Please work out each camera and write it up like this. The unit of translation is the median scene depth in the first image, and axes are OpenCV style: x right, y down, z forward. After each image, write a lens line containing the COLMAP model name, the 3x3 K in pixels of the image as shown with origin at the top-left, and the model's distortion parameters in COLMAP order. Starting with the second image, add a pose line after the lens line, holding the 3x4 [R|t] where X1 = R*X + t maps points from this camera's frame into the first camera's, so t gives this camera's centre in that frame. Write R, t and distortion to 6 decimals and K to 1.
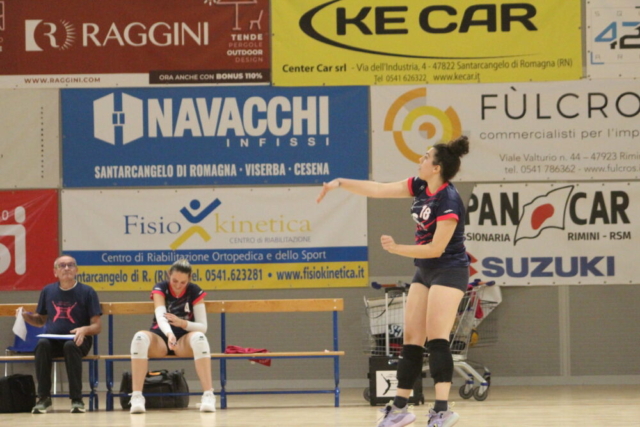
lens RADIAL K [[2947.4, 0, 325.6], [0, 2947.4, 210.4], [0, 0, 1]] dist [0.242407, 0.000000]
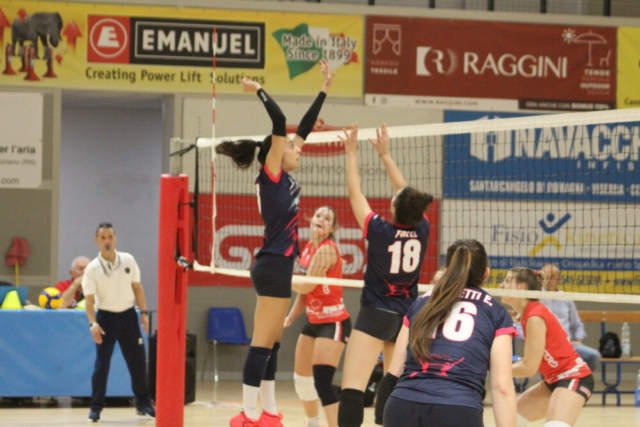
lens RADIAL K [[2947.4, 0, 310.4], [0, 2947.4, 231.4], [0, 0, 1]] dist [0.242407, 0.000000]
pose [[0.922844, 0.033139, 0.383745, -0.565510], [-0.035867, 0.999357, -0.000047, 0.006791], [-0.383500, -0.013720, 0.923439, -0.015059]]
